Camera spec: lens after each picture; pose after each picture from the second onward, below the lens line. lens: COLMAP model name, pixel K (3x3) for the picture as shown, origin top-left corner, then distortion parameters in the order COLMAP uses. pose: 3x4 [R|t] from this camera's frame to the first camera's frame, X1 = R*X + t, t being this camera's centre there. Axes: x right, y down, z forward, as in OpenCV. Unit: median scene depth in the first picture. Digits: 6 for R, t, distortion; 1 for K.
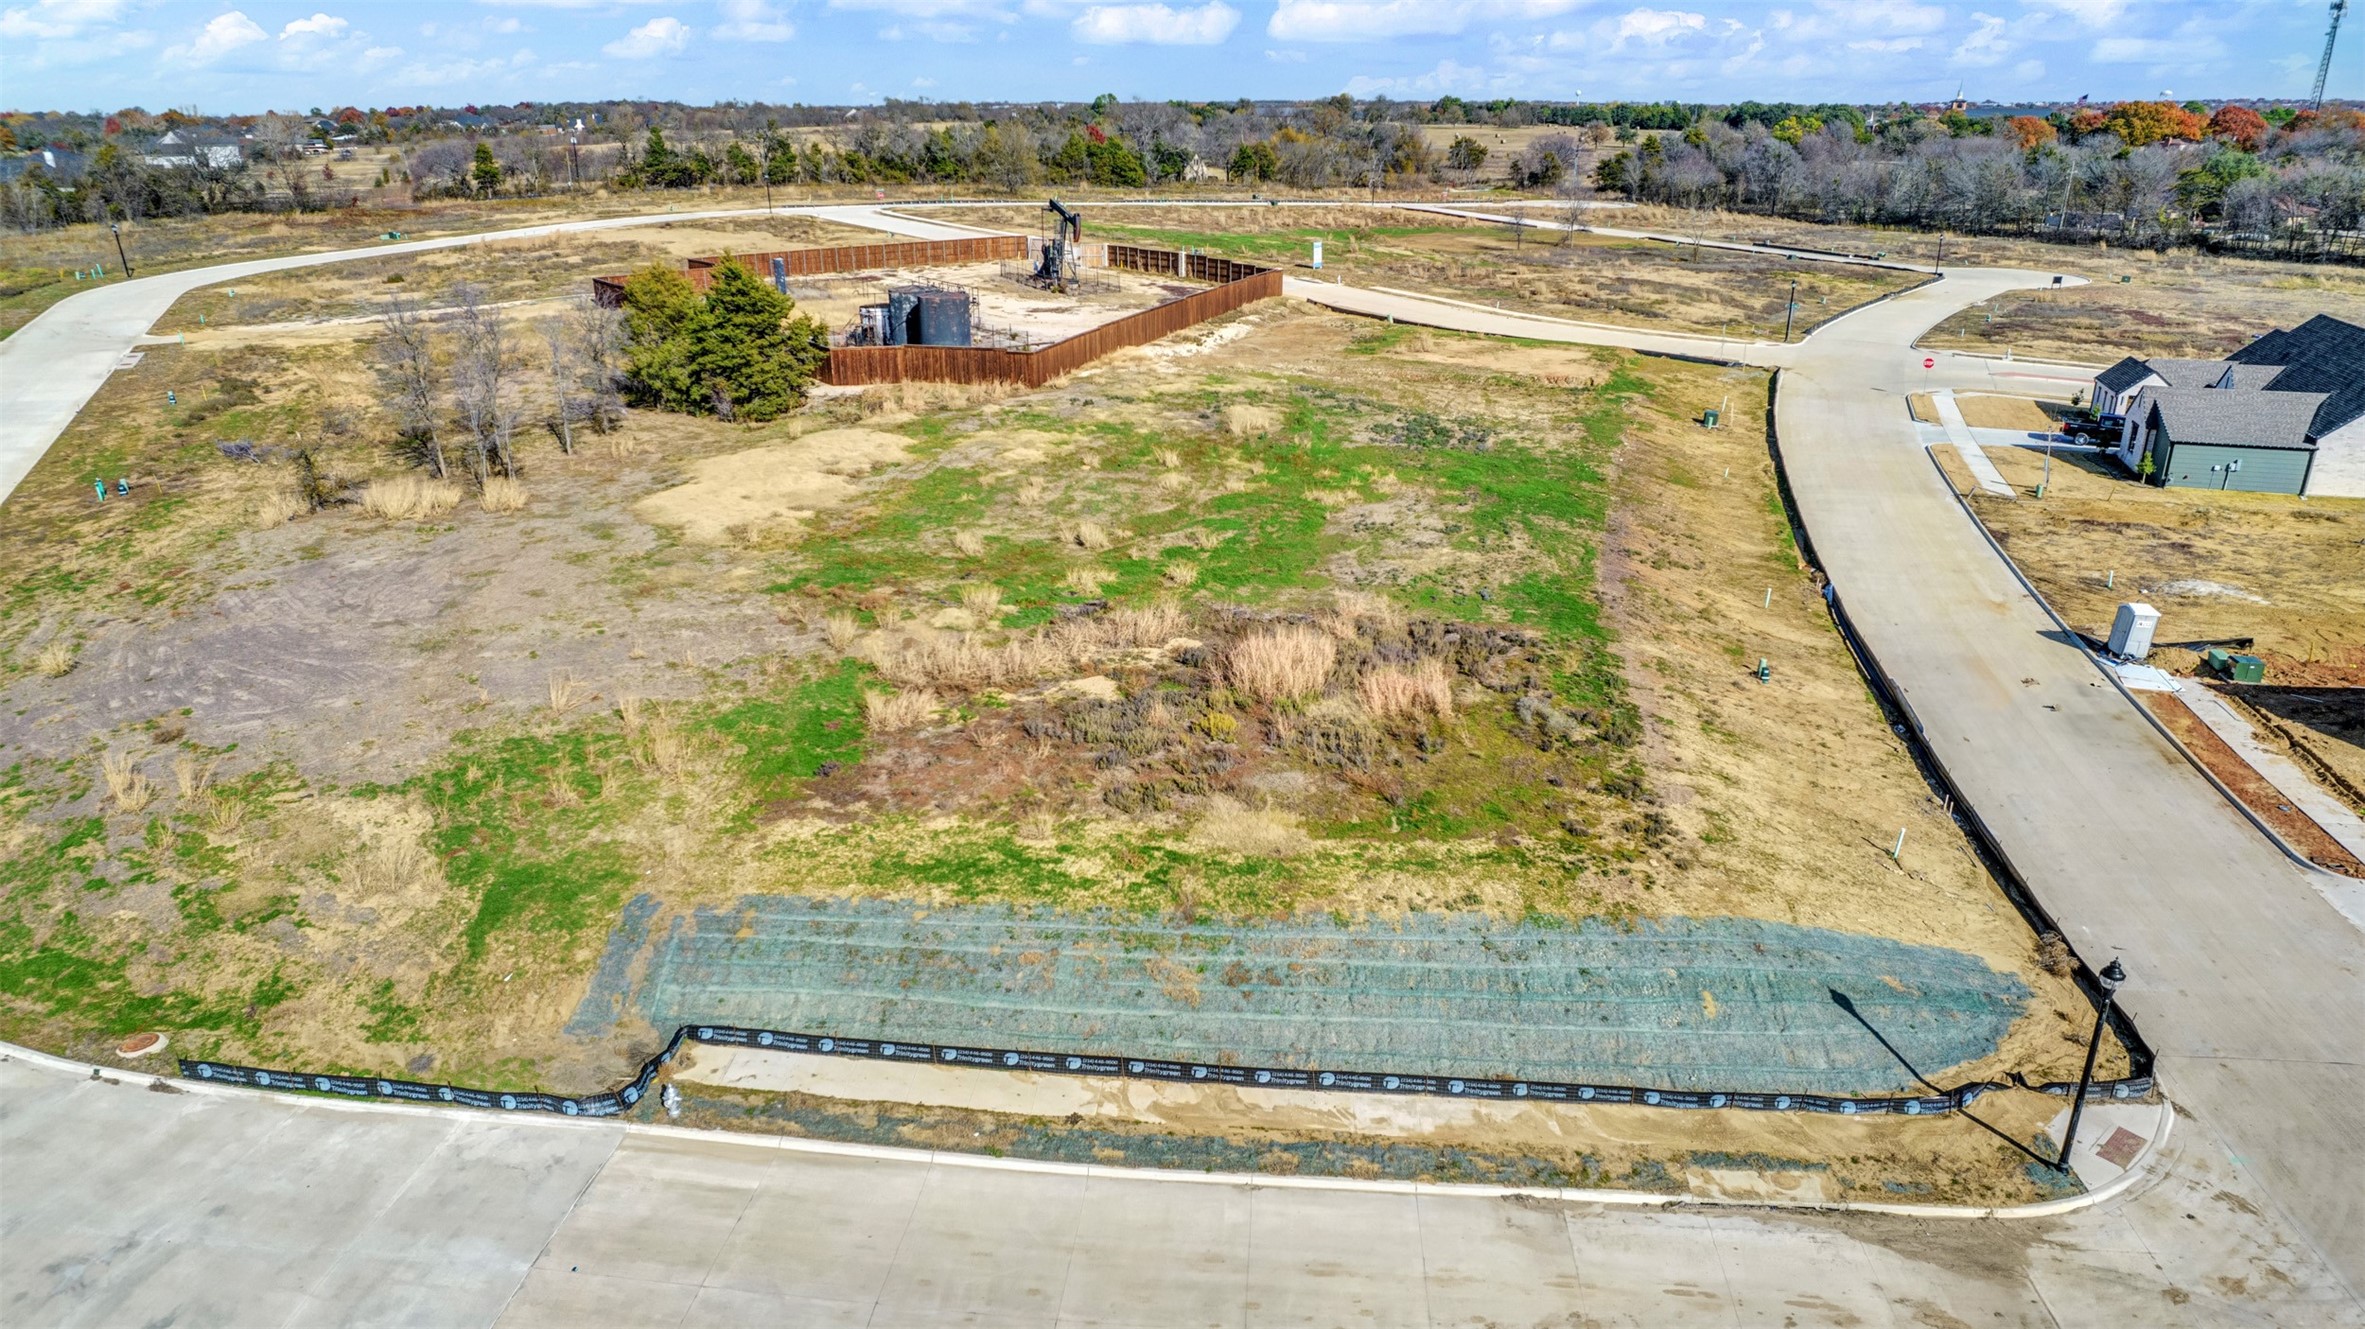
lens RADIAL K [[1506.8, 0, 1182.8], [0, 1506.8, 674.4], [0, 0, 1]] dist [-0.064958, 0.051135]
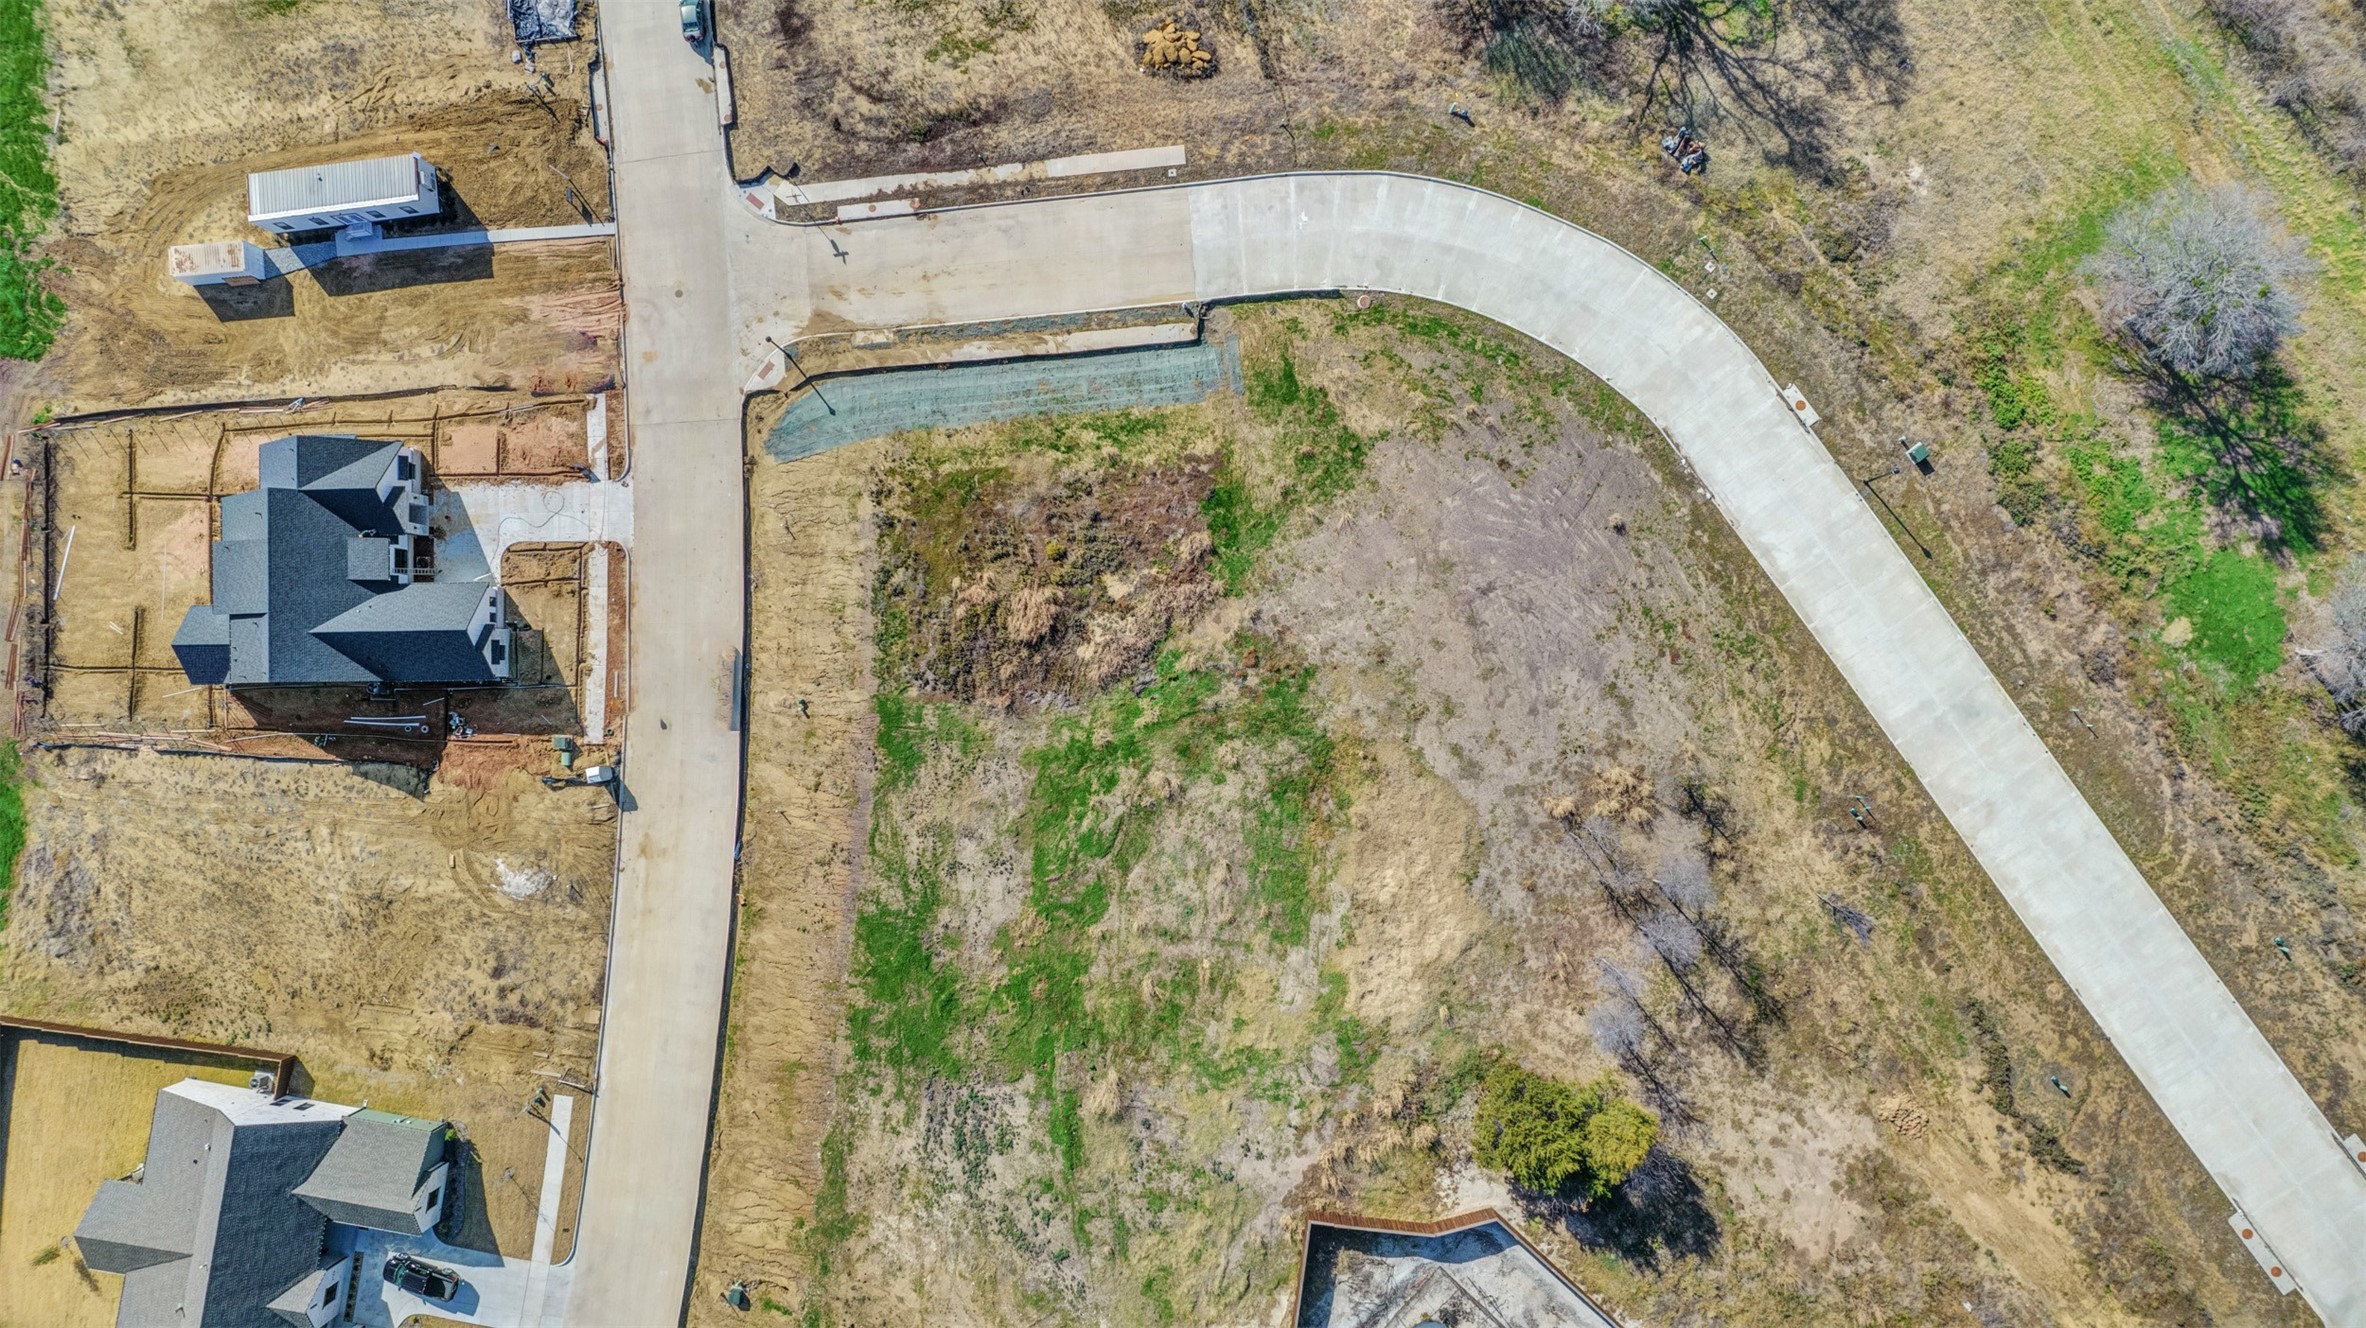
lens RADIAL K [[1507.5, 0, 1183.3], [0, 1507.5, 673.9], [0, 0, 1]] dist [-0.064958, 0.051135]
pose [[-0.986193, 0.164265, 0.020974, -0.175017], [-0.038723, -0.351896, 0.935238, -2.031173], [0.161007, 0.921513, 0.353398, 0.362023]]
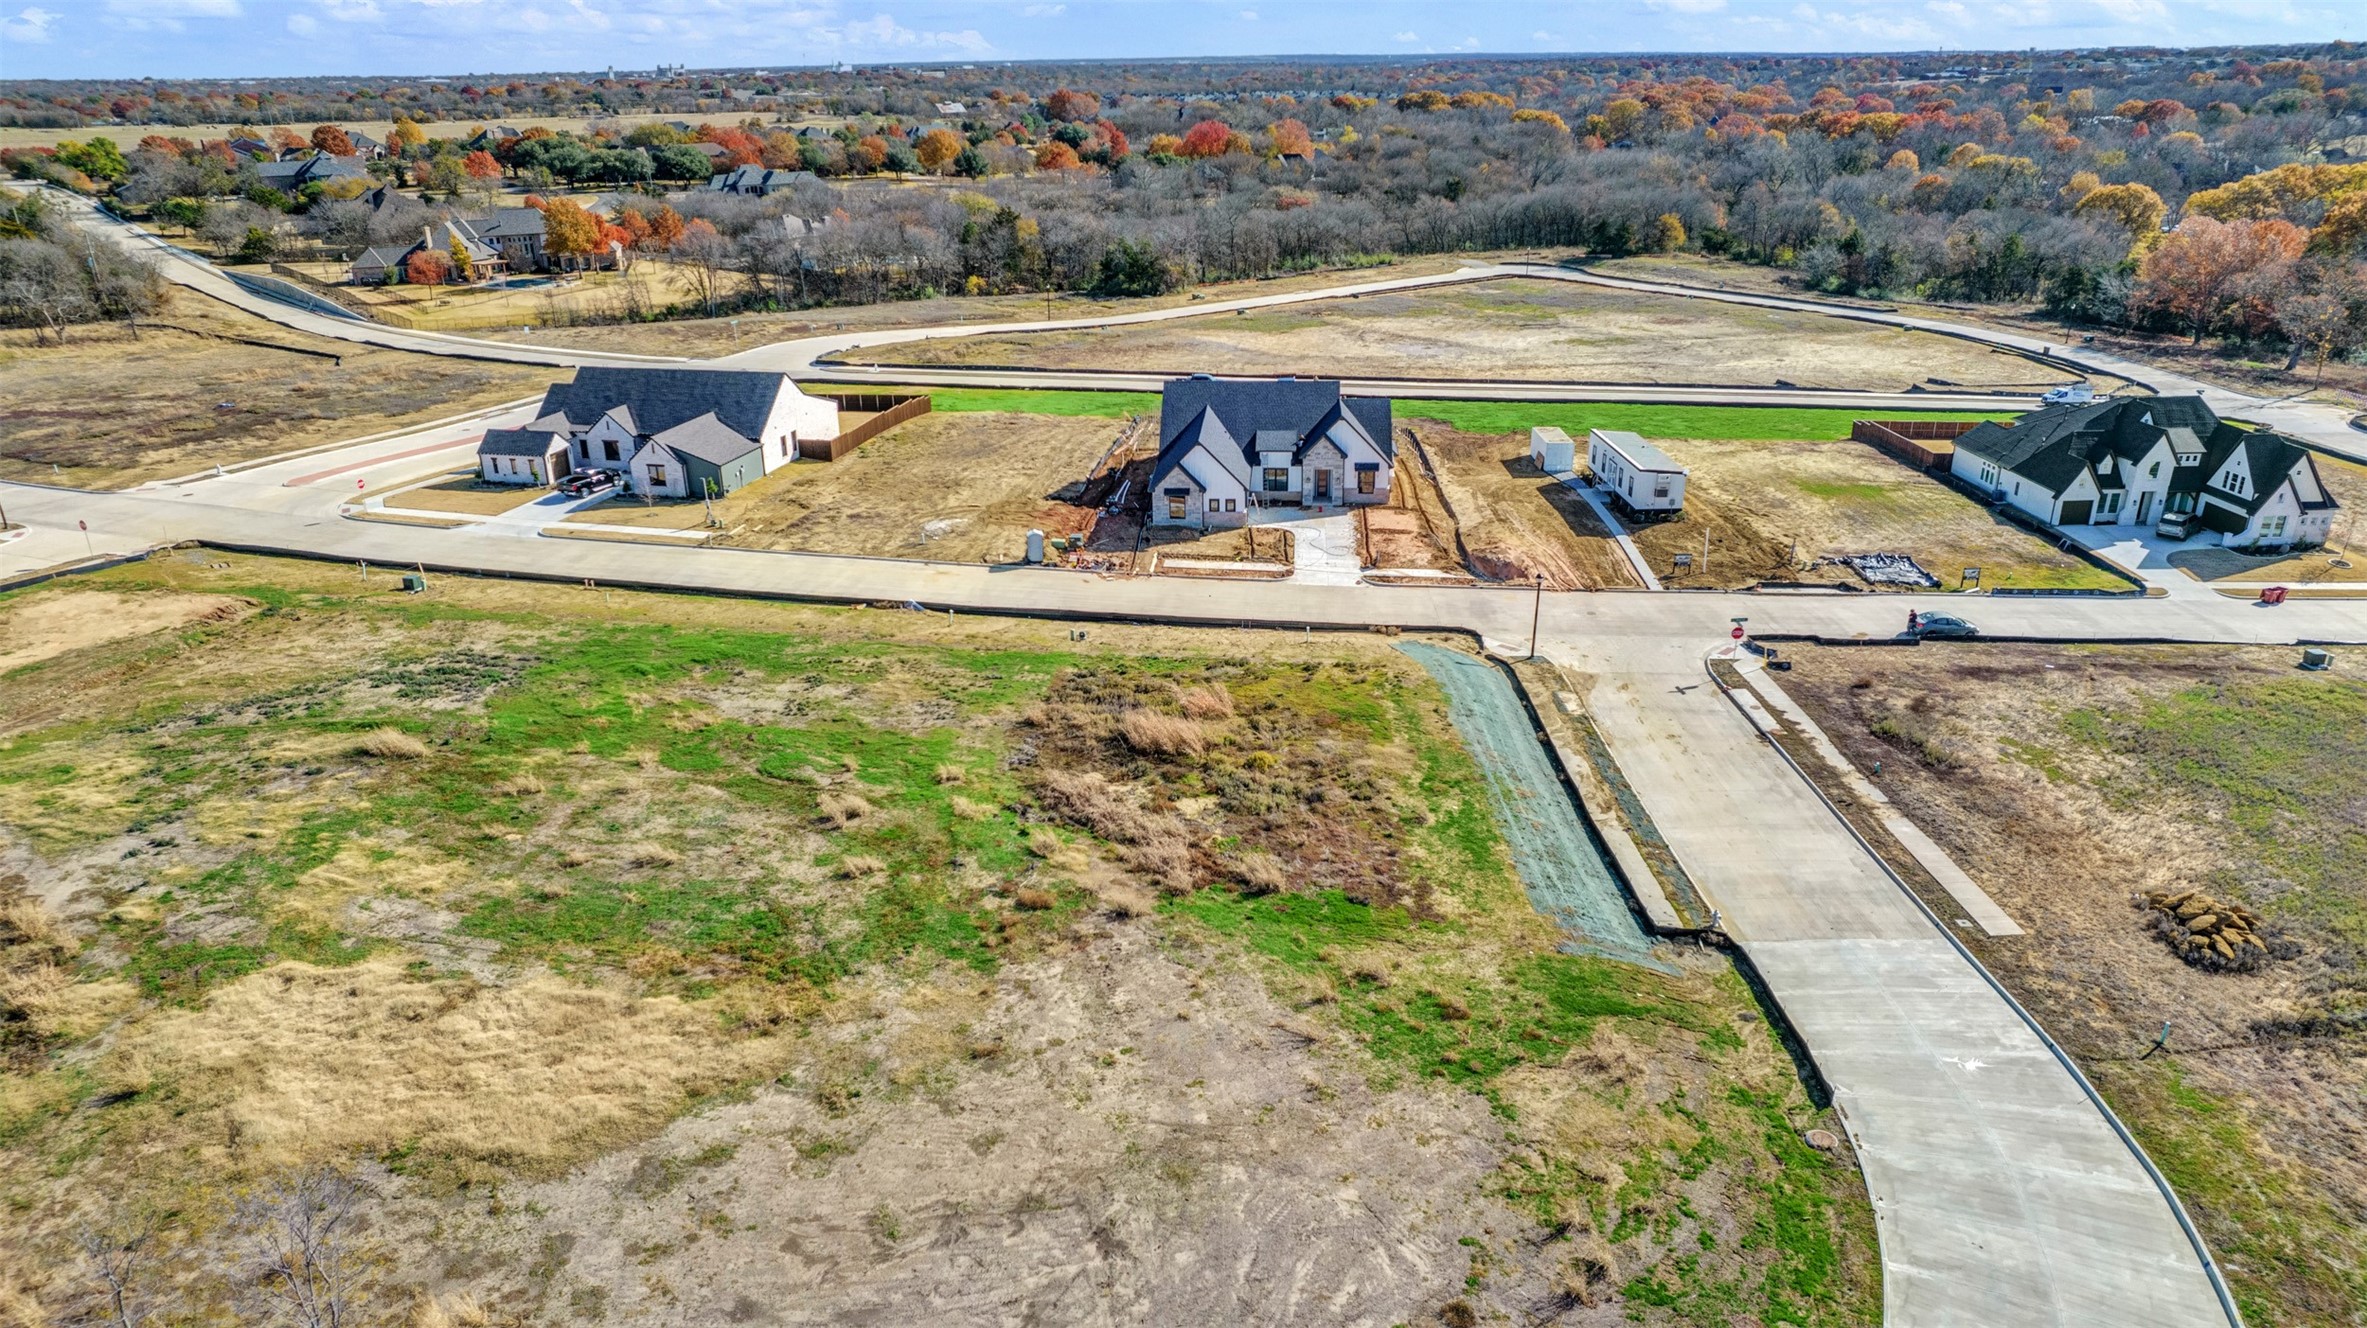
lens RADIAL K [[1508.1, 0, 1183.8], [0, 1508.1, 673.9], [0, 0, 1]] dist [-0.064958, 0.051135]
pose [[-0.080593, -0.373510, 0.924118, -1.177938], [0.369190, 0.850005, 0.375752, -0.560667], [-0.925853, 0.371458, 0.069391, 0.867154]]
